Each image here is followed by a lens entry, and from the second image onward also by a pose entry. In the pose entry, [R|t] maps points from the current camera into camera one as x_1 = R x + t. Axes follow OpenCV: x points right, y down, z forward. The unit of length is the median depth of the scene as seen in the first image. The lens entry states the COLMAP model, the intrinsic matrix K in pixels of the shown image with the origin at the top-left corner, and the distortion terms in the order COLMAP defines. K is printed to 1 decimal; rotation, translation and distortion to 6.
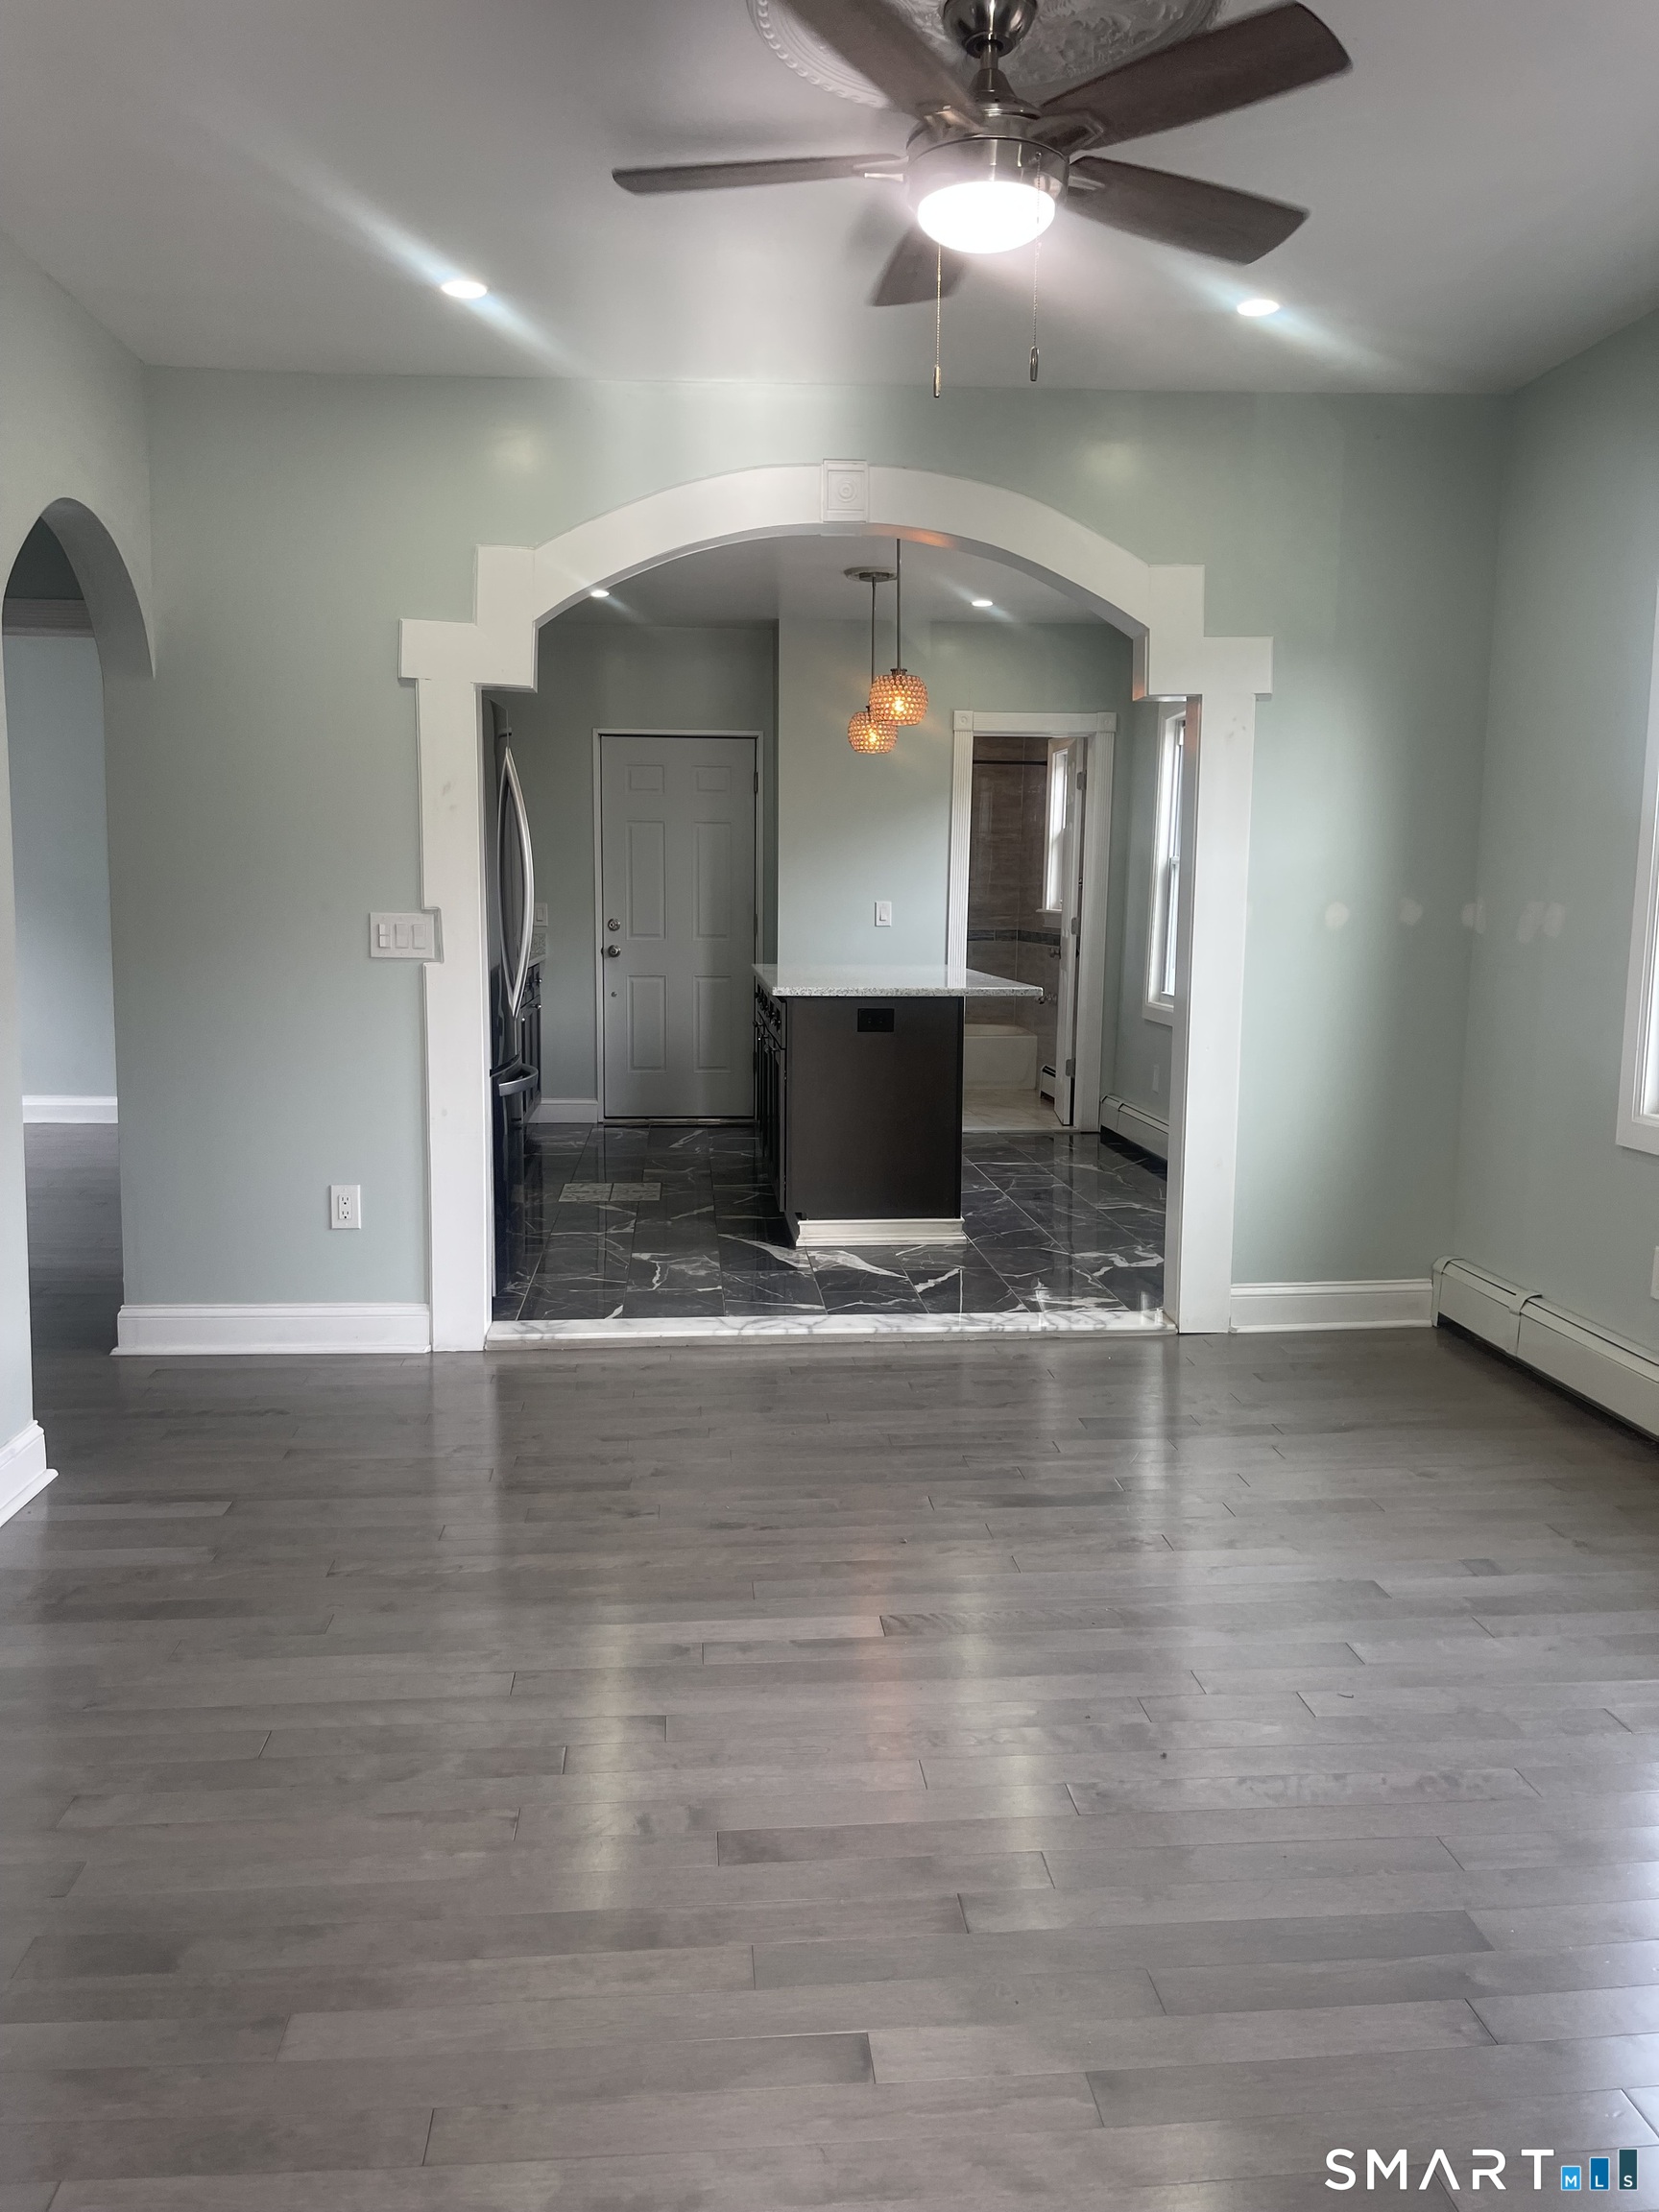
lens RADIAL K [[1695.9, 0, 822.2], [0, 1695.9, 1101.6], [0, 0, 1]] dist [0.059266, -0.044128]
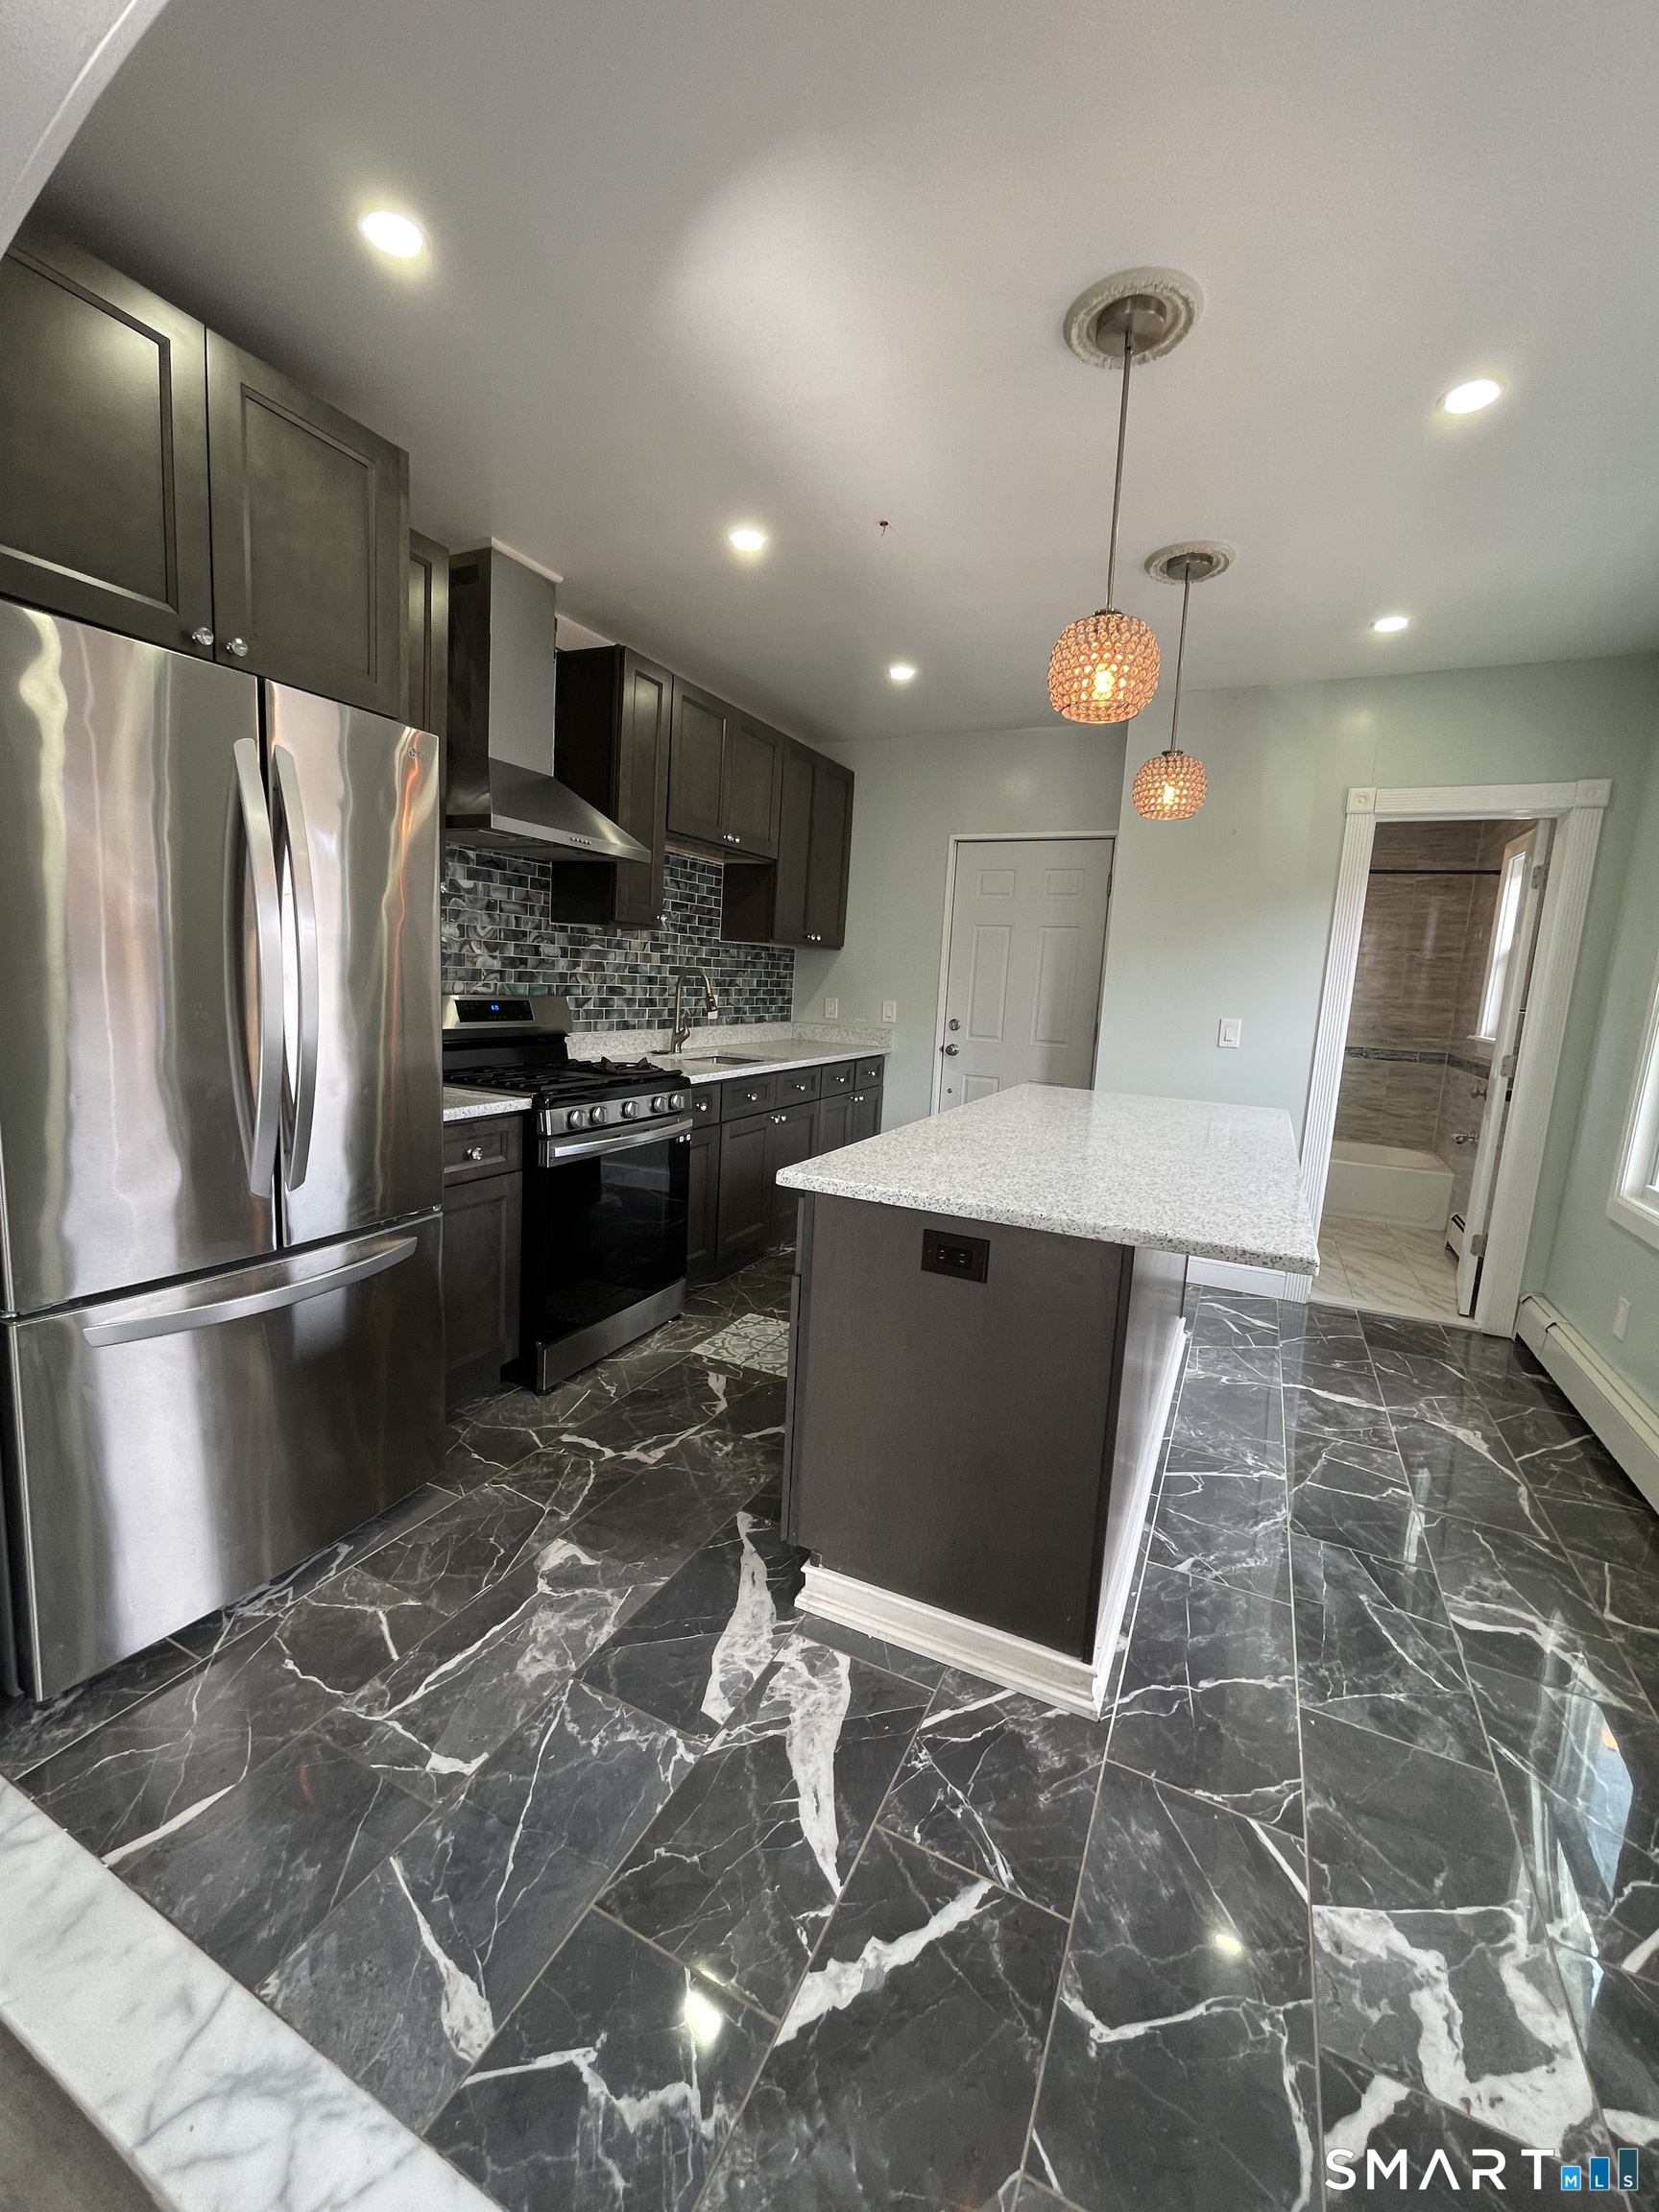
lens RADIAL K [[887.6, 0, 822.1], [0, 887.6, 1090.8], [0, 0, 1]] dist [0.000639, -0.001485]
pose [[0.854764, 0.101809, -0.508933, 0.173287], [-0.105172, 0.994205, 0.022247, -0.132569], [0.508249, 0.034510, 0.860518, 0.966808]]
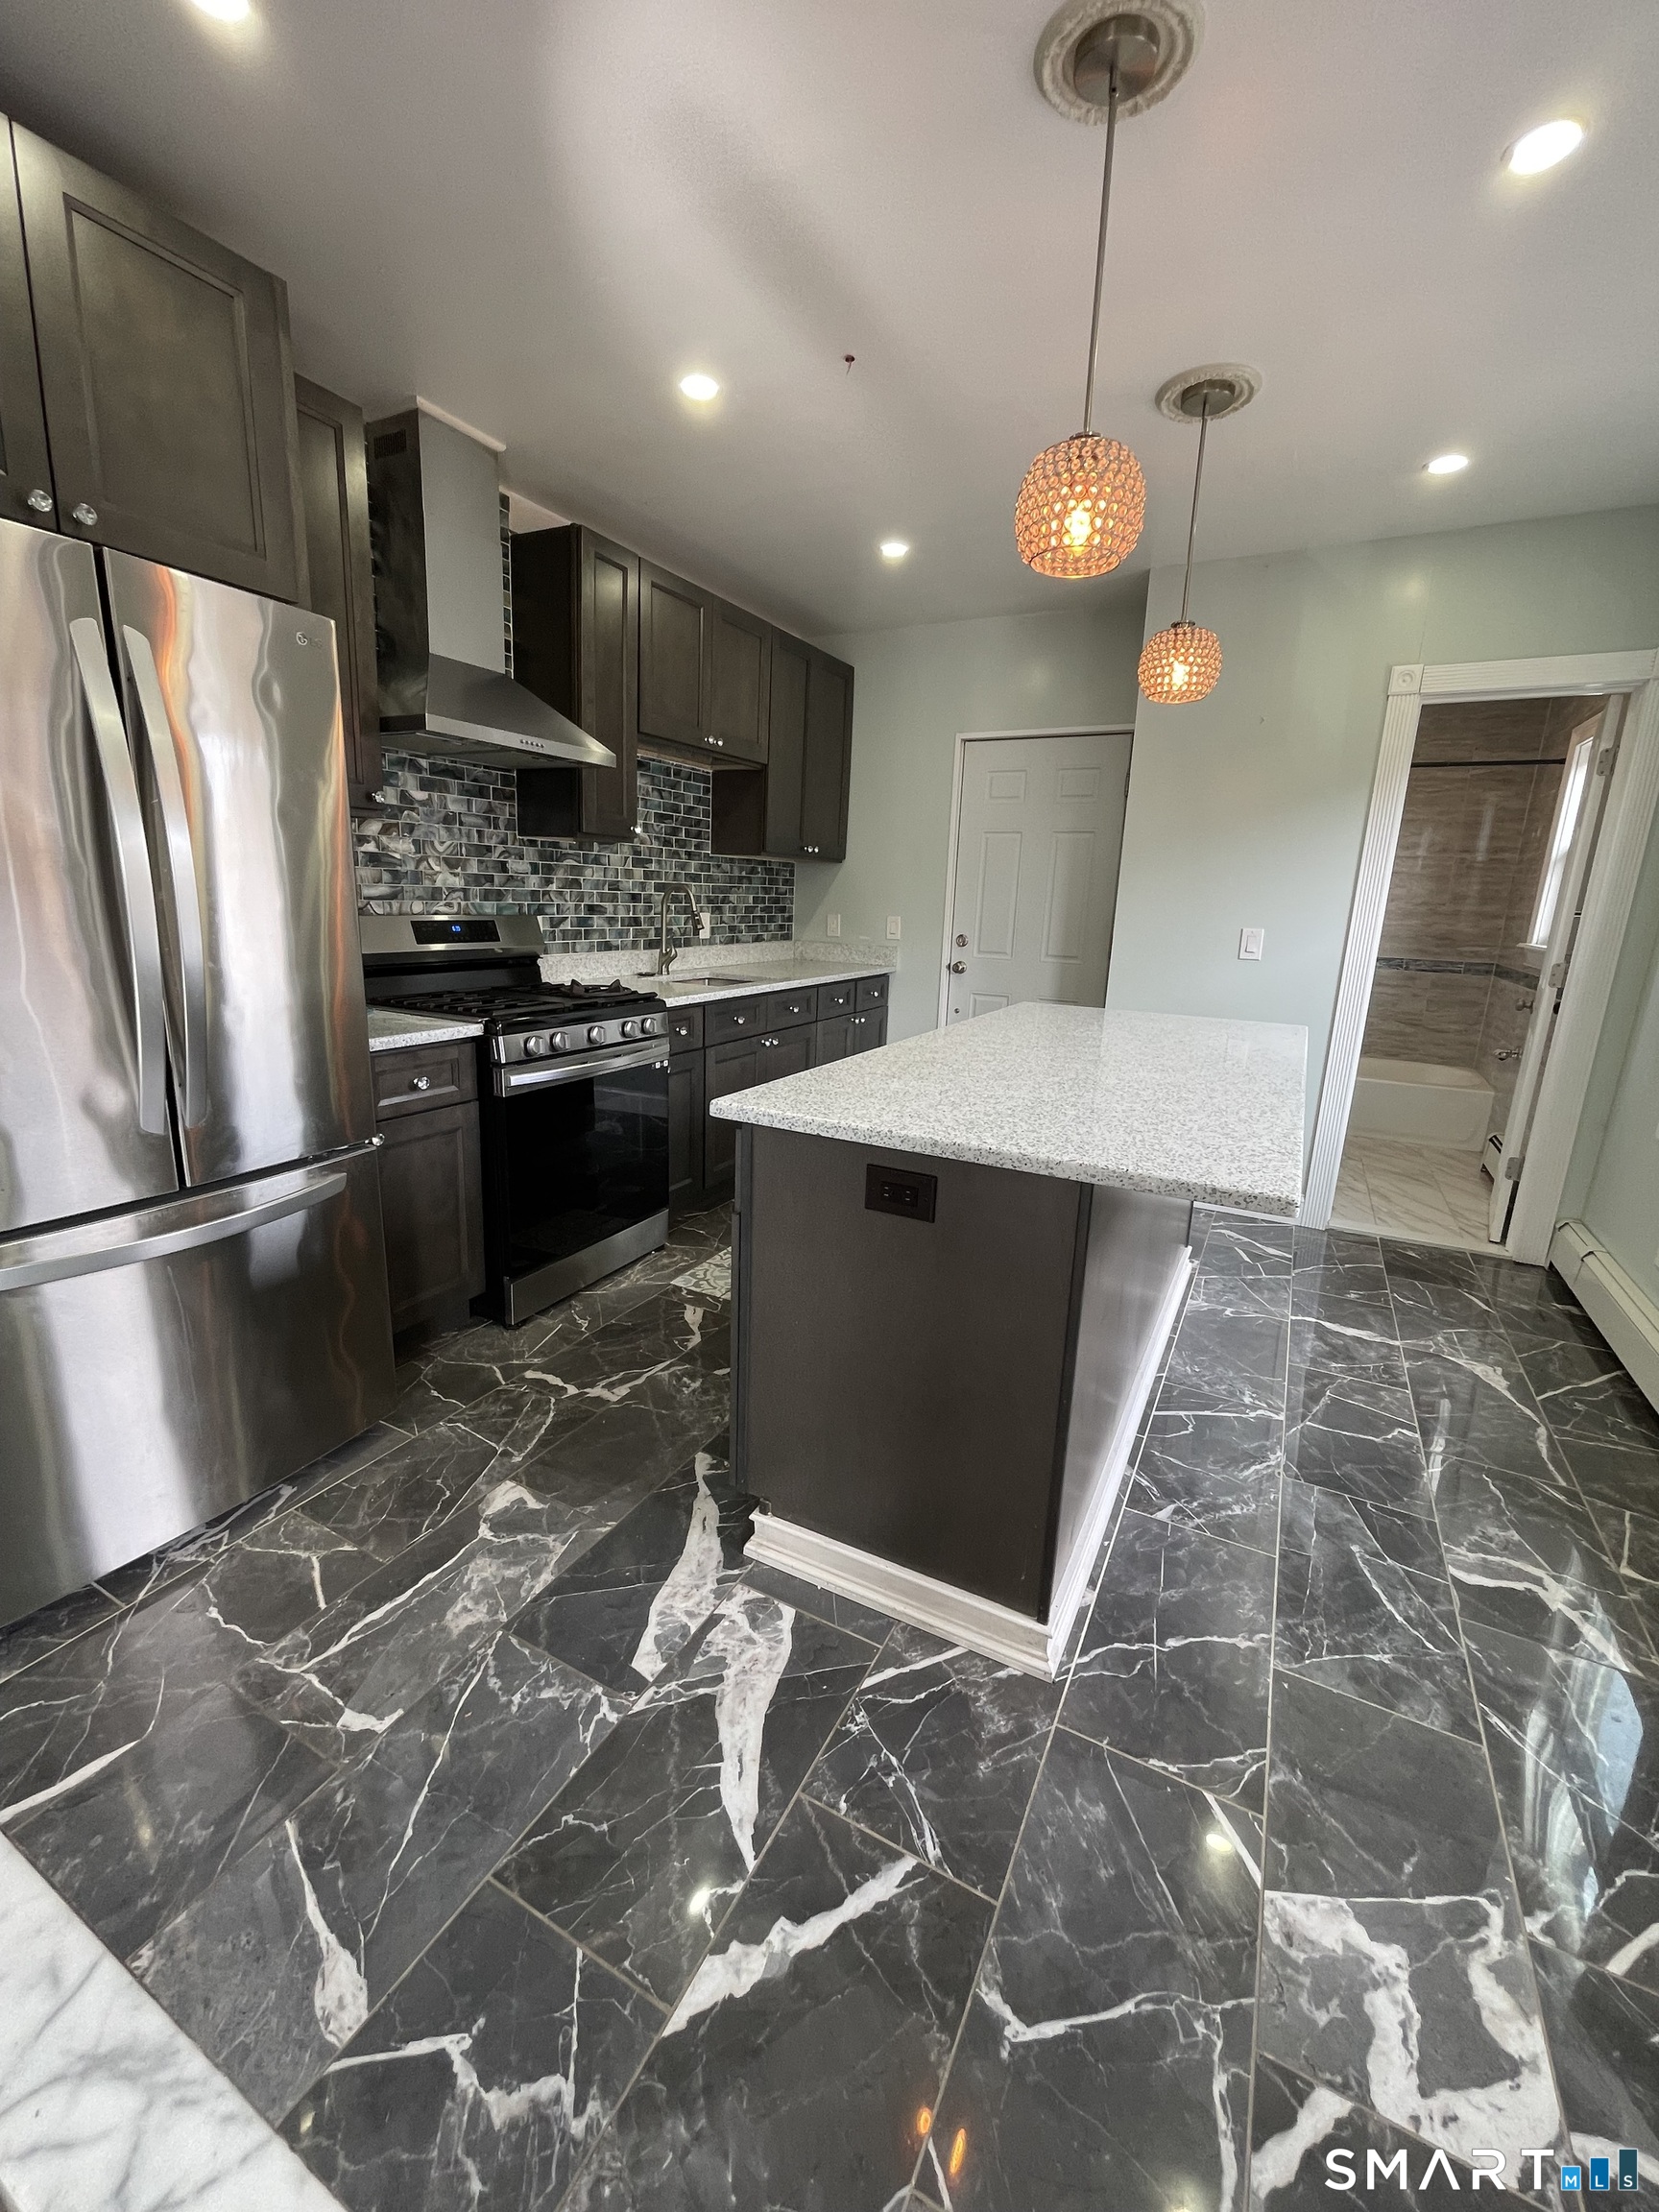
lens RADIAL K [[887.6, 0, 823.8], [0, 887.6, 1089.5], [0, 0, 1]] dist [0.000639, -0.001485]
pose [[0.836524, 0.137109, -0.530498, 0.187058], [-0.091521, 0.989548, 0.111435, -0.134959], [0.540233, -0.044666, 0.840330, 1.020185]]
